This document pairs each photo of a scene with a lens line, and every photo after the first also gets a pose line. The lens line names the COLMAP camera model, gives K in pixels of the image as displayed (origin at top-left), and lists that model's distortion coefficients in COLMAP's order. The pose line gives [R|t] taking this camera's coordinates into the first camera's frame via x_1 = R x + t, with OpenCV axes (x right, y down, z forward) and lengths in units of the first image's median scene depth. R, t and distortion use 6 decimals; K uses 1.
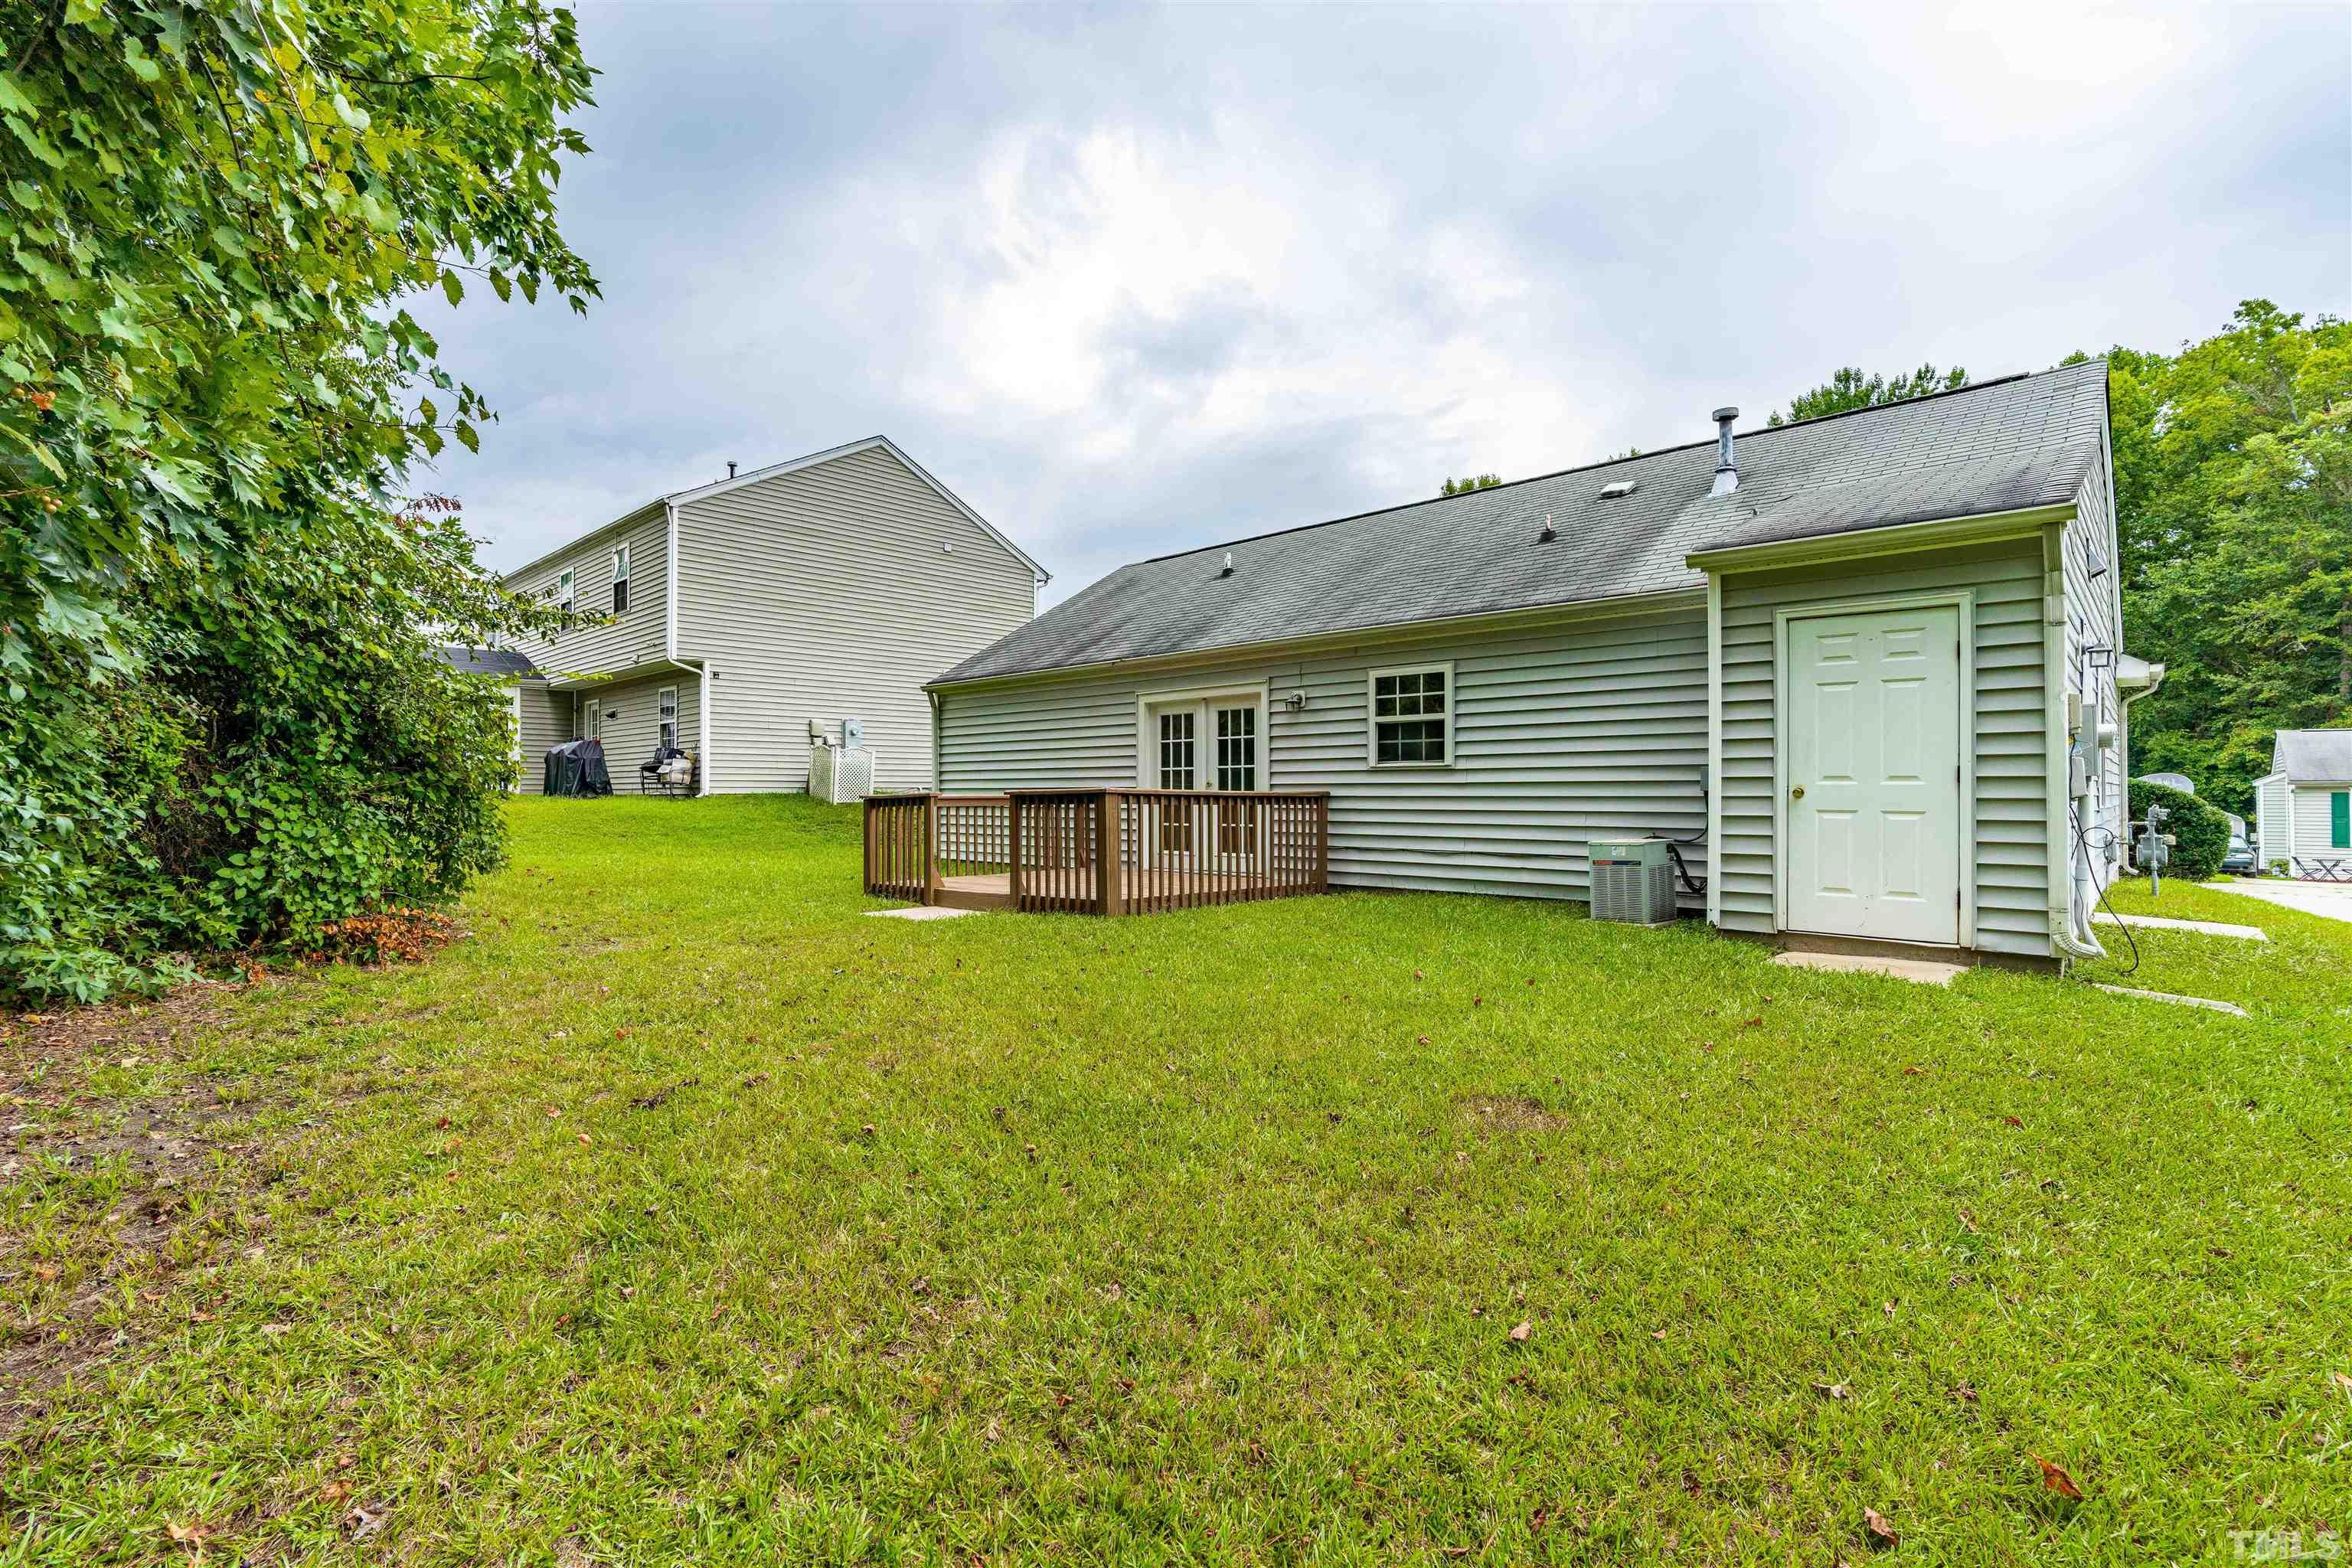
lens RADIAL K [[1073.0, 0, 1182.8], [0, 1073.0, 784.4], [0, 0, 1]] dist [-0.035866, 0.014818]
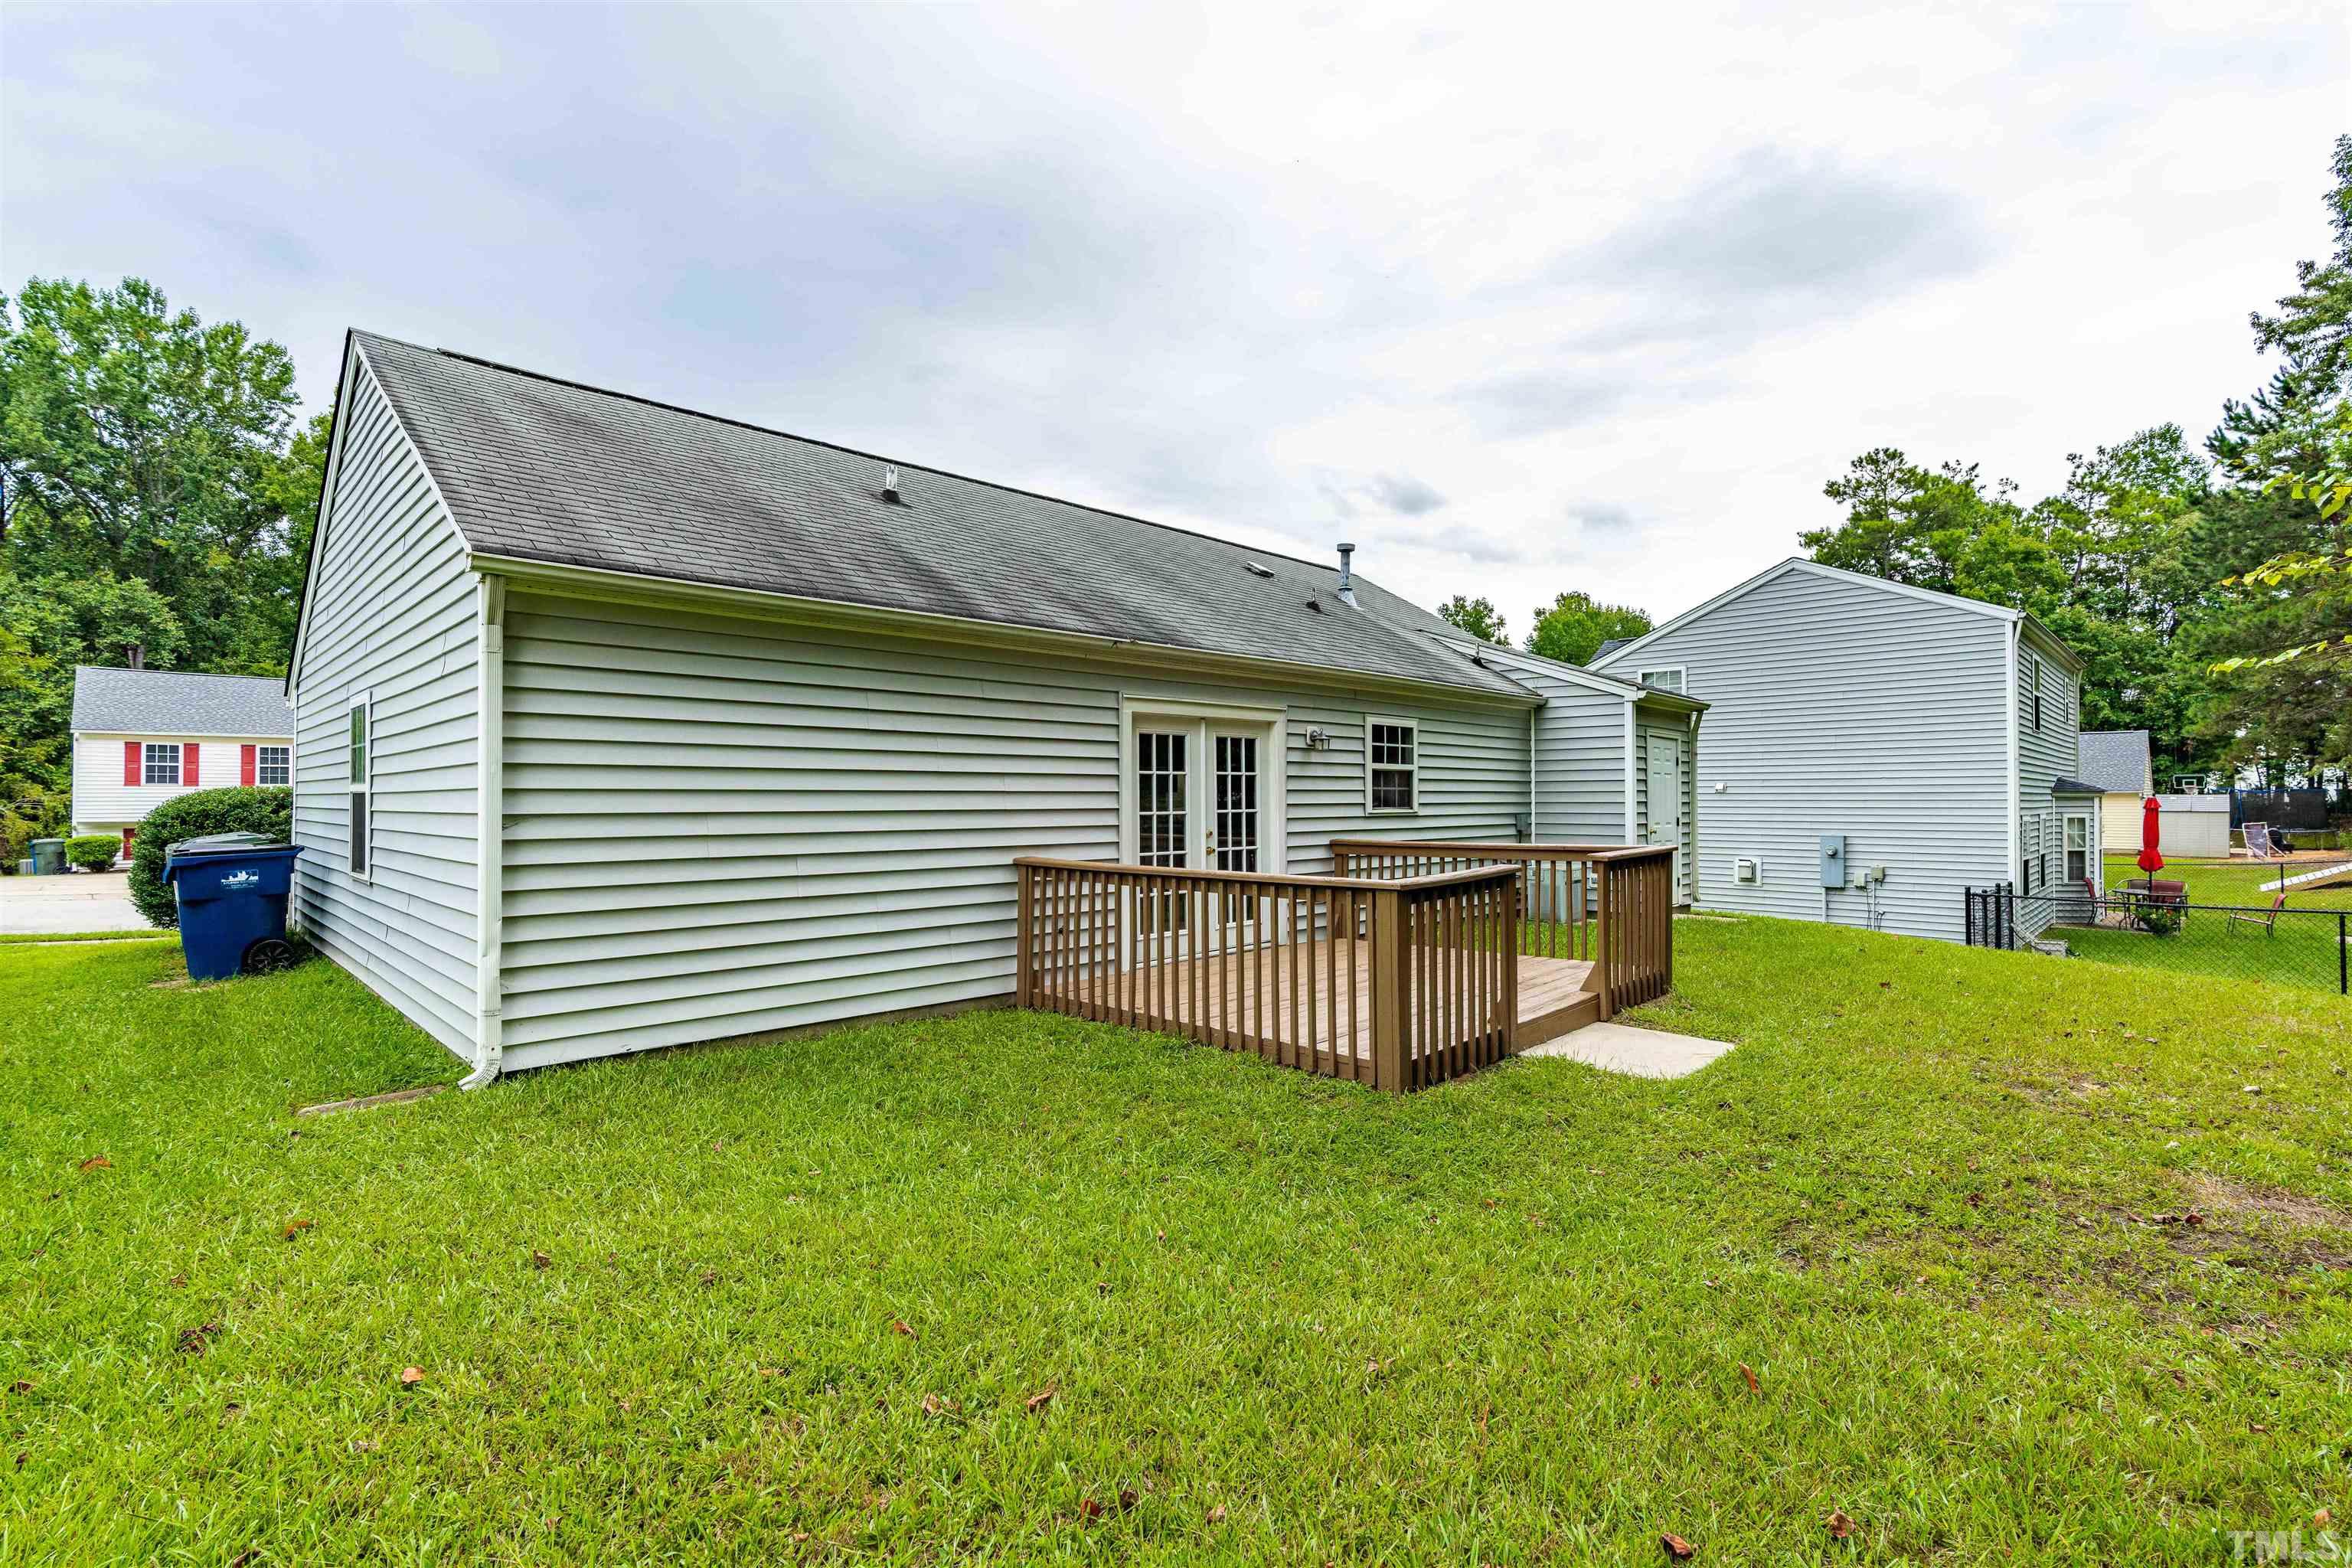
lens RADIAL K [[1073.0, 0, 1163.4], [0, 1073.0, 793.8], [0, 0, 1]] dist [-0.035866, 0.014818]
pose [[0.030715, 0.017314, 0.999378, -0.798507], [0.003876, 0.999840, -0.017441, -0.016820], [-0.999521, 0.004409, 0.030643, 1.123561]]
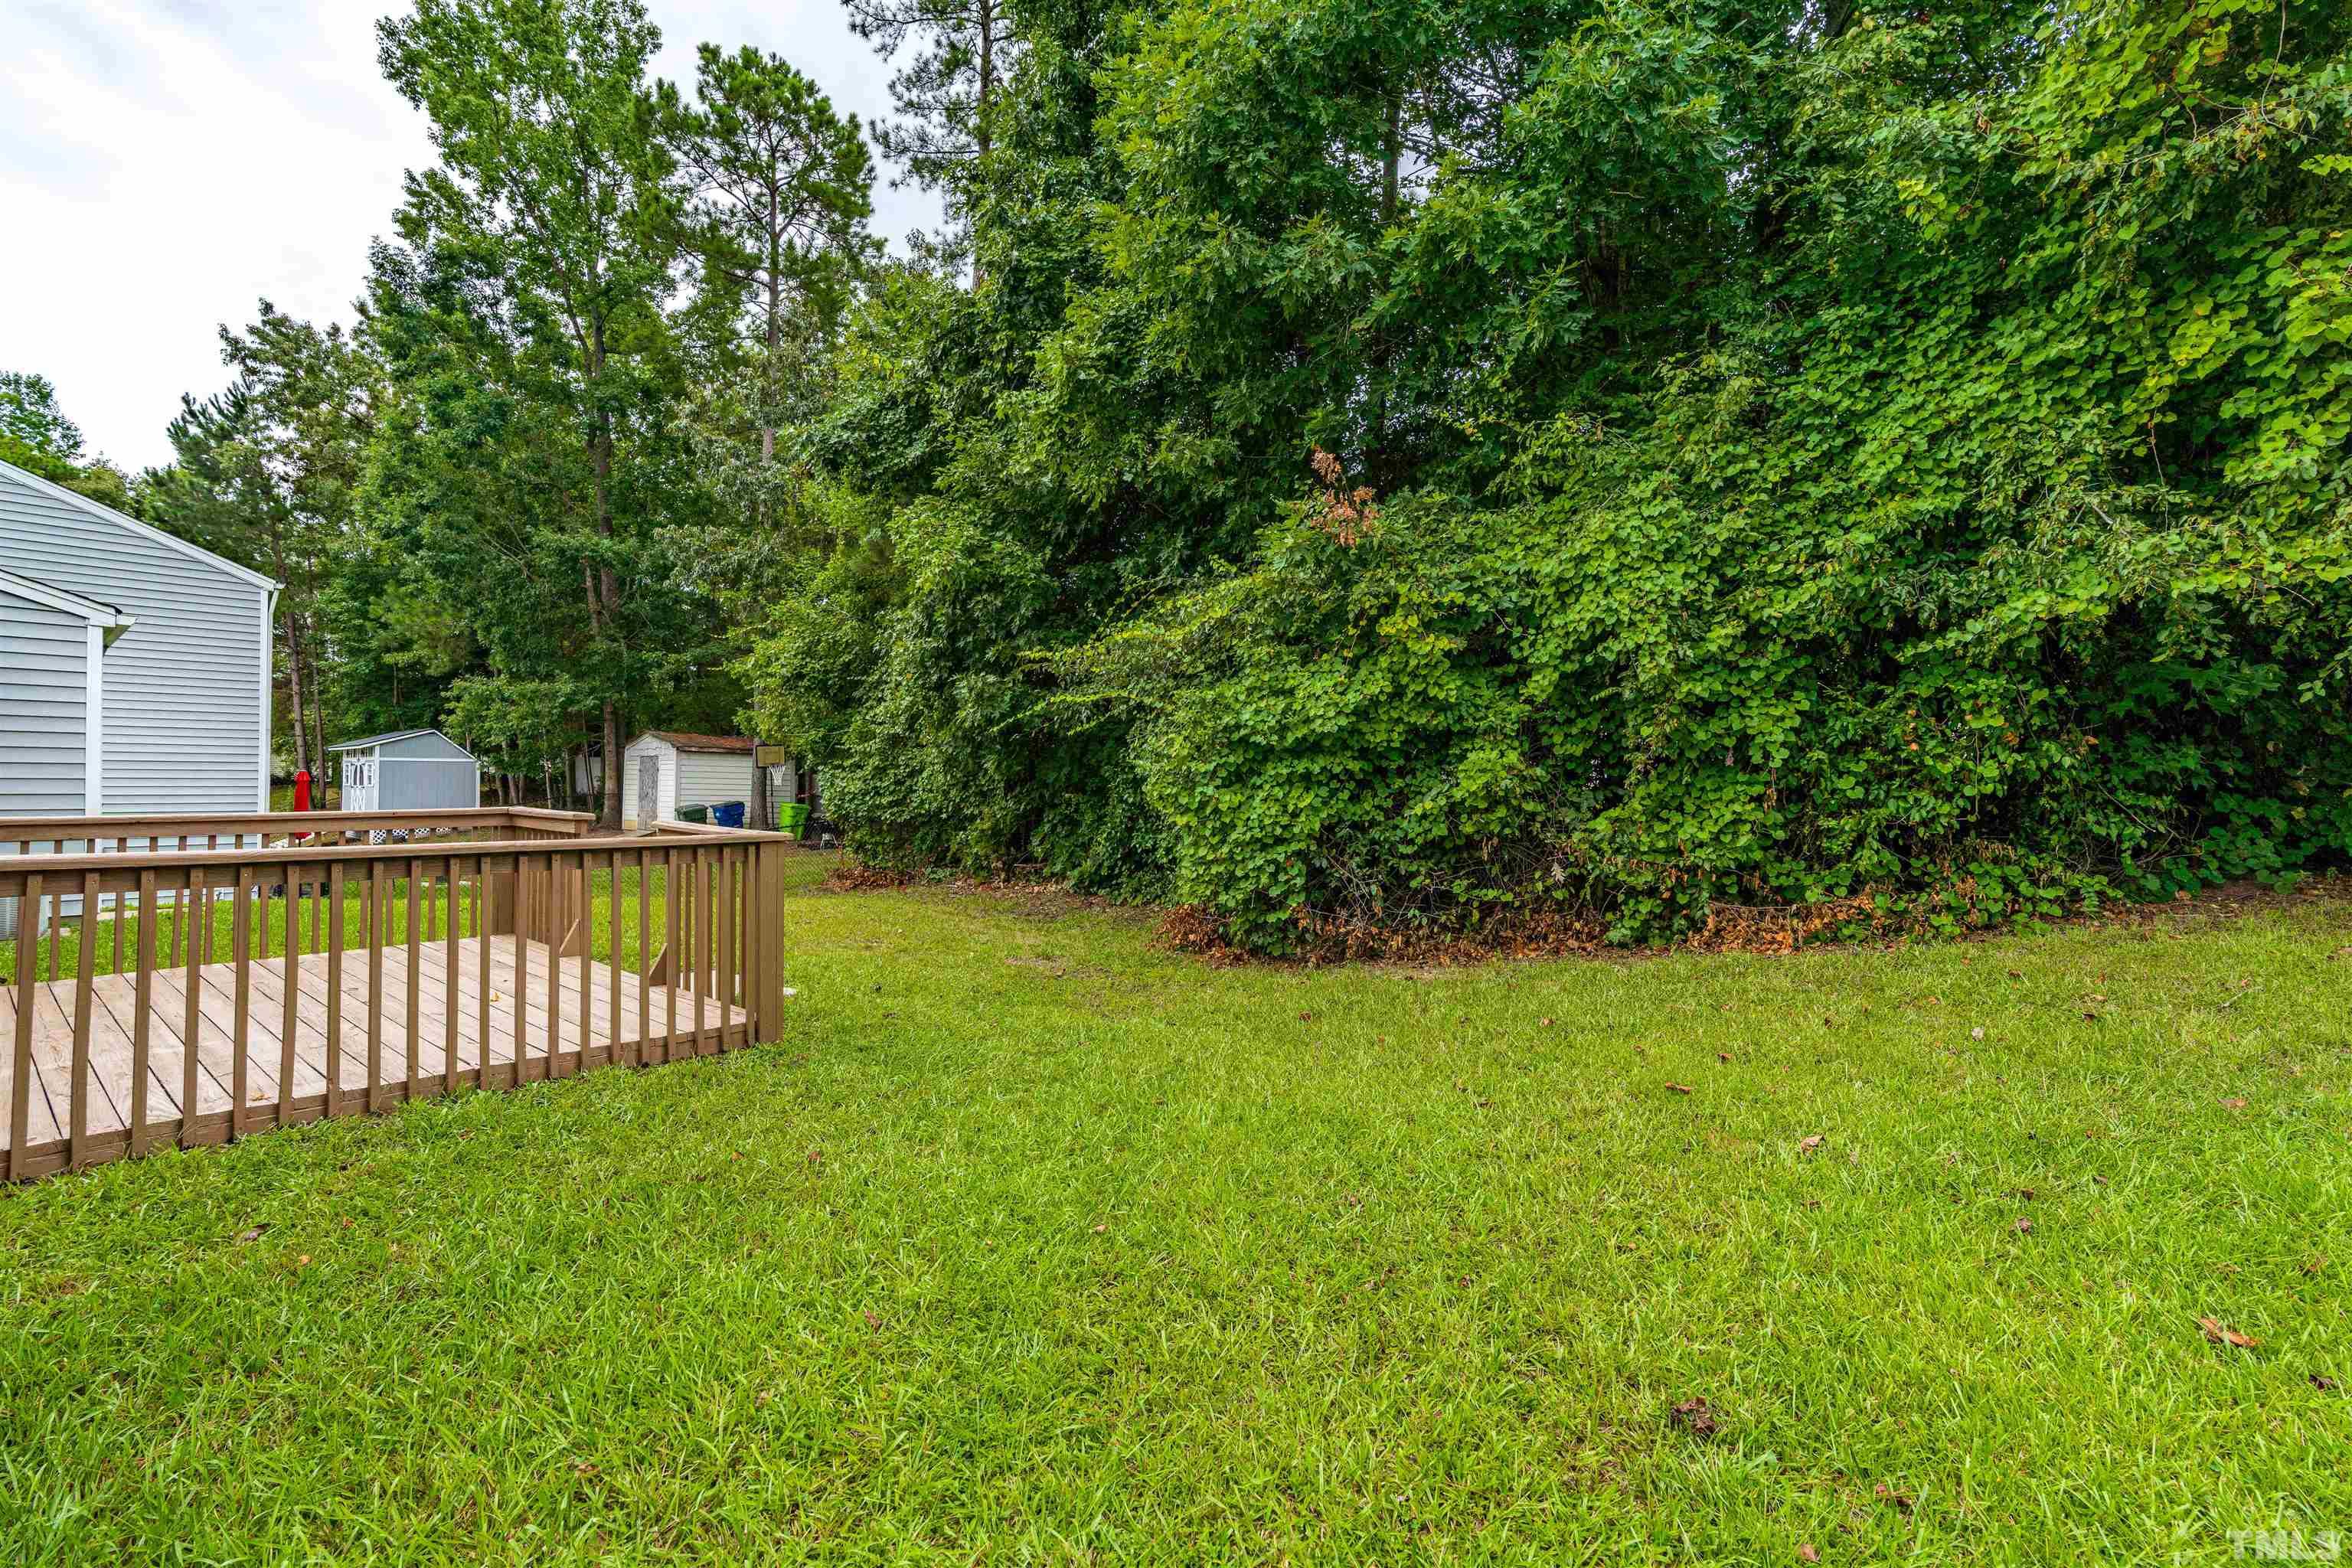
lens RADIAL K [[1073.0, 0, 1186.4], [0, 1073.0, 785.7], [0, 0, 1]] dist [-0.035866, 0.014818]
pose [[-0.997868, 0.001470, -0.065252, -0.464389], [0.001487, 0.999999, -0.000222, -0.005641], [0.065252, -0.000319, -0.997869, 1.535967]]
